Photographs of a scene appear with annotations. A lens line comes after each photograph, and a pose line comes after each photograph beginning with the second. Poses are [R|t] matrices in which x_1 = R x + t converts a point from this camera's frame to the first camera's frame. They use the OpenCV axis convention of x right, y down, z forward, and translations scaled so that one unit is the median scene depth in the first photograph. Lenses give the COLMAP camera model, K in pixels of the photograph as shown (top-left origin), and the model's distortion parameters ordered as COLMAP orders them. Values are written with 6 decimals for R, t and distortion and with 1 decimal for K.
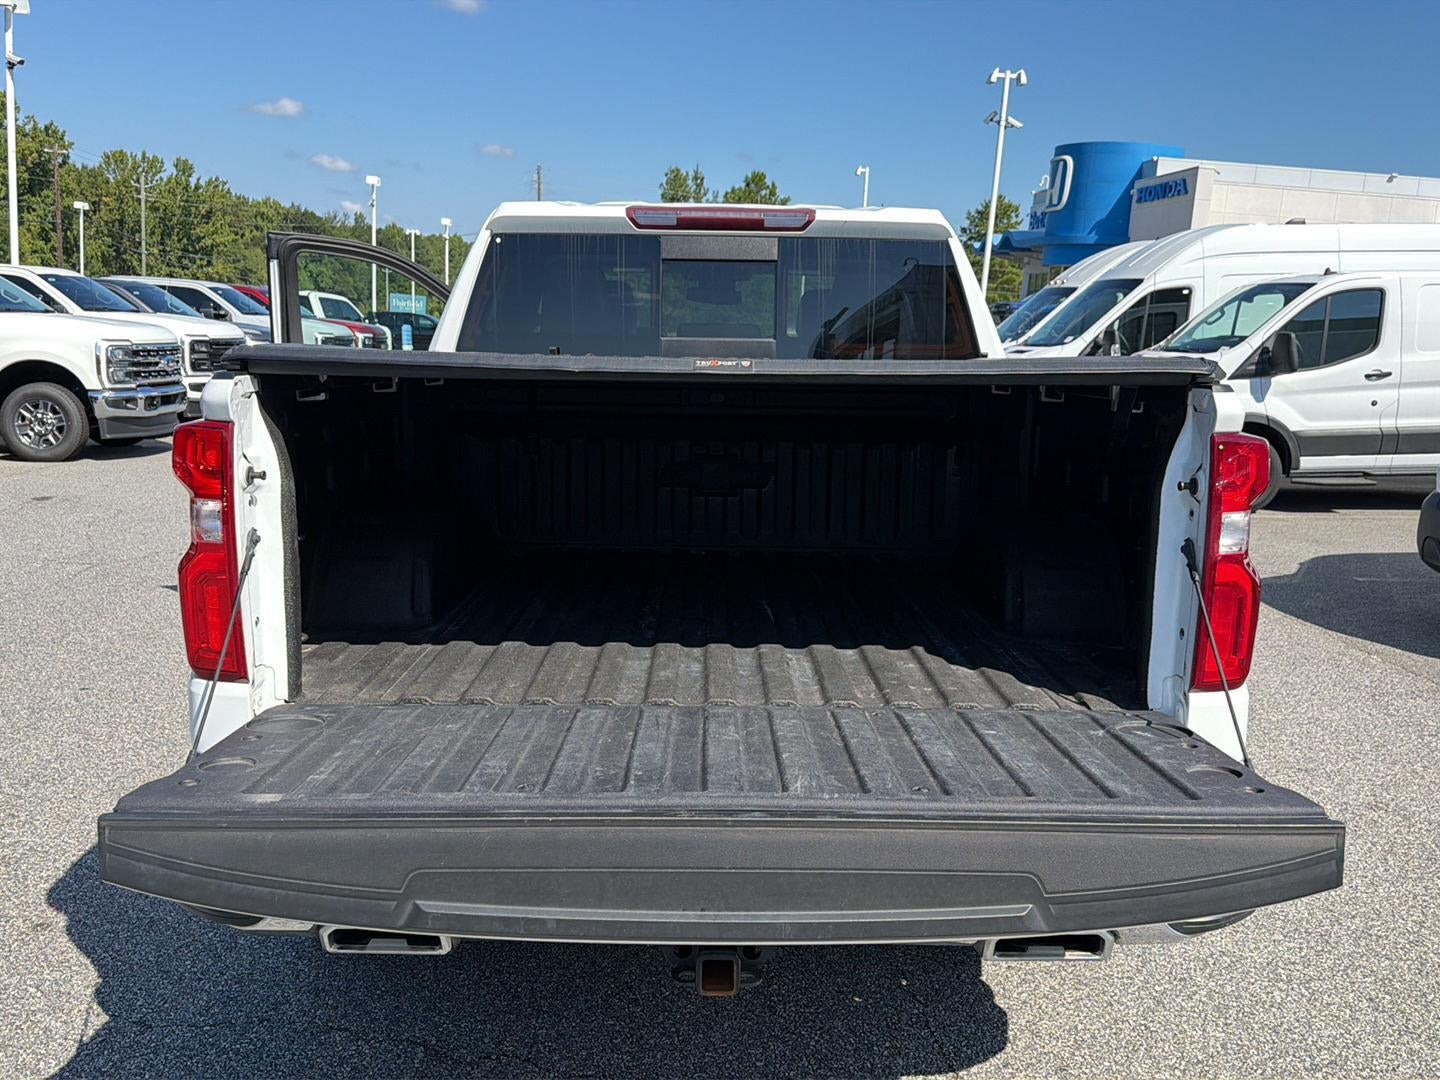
lens RADIAL K [[1339.2, 0, 756.7], [0, 1339.2, 542.8], [0, 0, 1]] dist [0.032987, 0.000000]
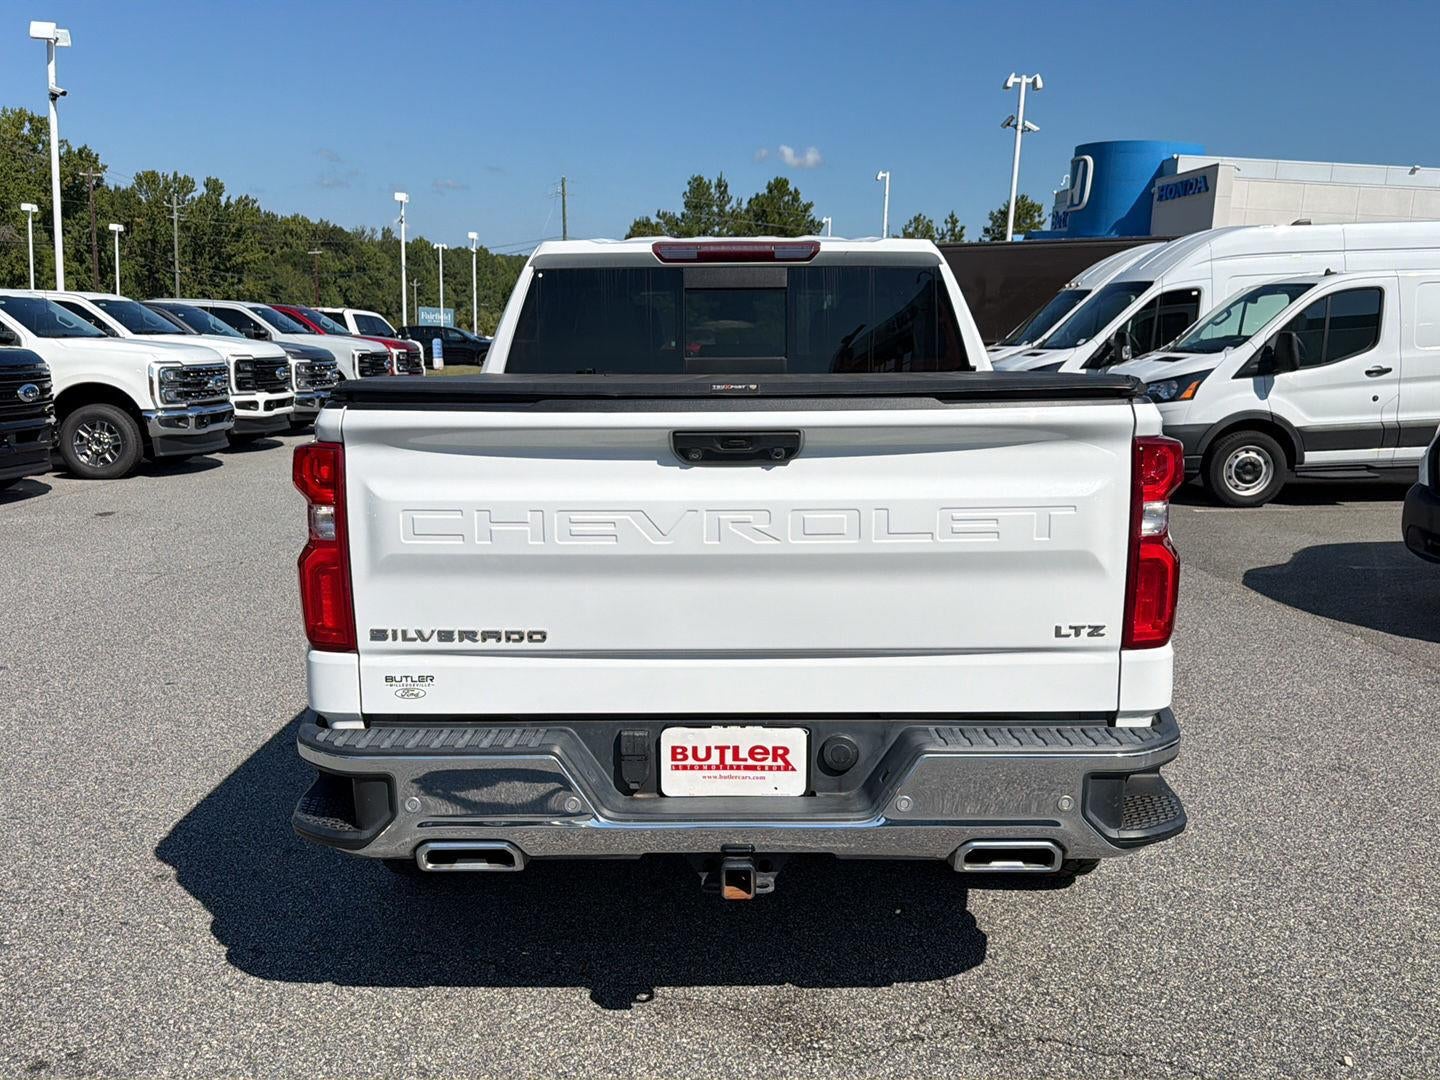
lens RADIAL K [[1339.2, 0, 750.9], [0, 1339.2, 540.1], [0, 0, 1]] dist [0.032987, 0.000000]
pose [[0.999518, -0.017361, -0.025743, 0.003916], [0.017218, 0.999835, -0.005759, 0.002712], [0.025839, 0.005313, 0.999652, -0.045706]]
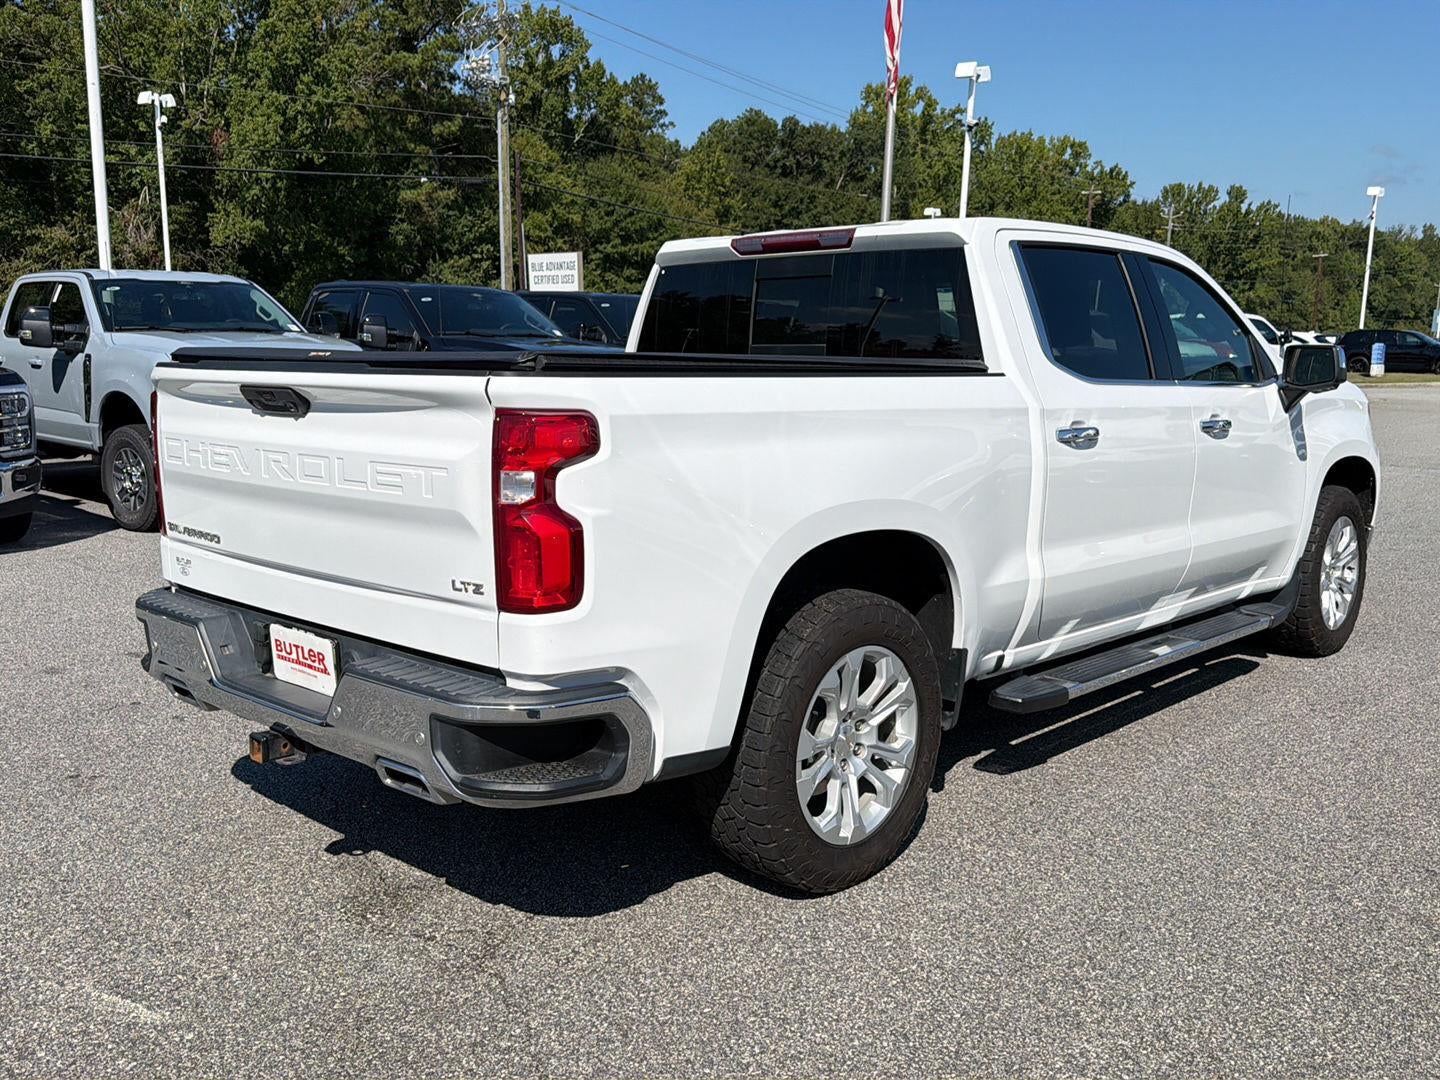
lens RADIAL K [[1339.2, 0, 714.8], [0, 1339.2, 553.6], [0, 0, 1]] dist [0.032987, 0.000000]
pose [[0.728341, 0.093808, -0.678764, 0.268464], [-0.100010, 0.994530, 0.030134, -0.000284], [0.677878, 0.045936, 0.733738, 0.040848]]
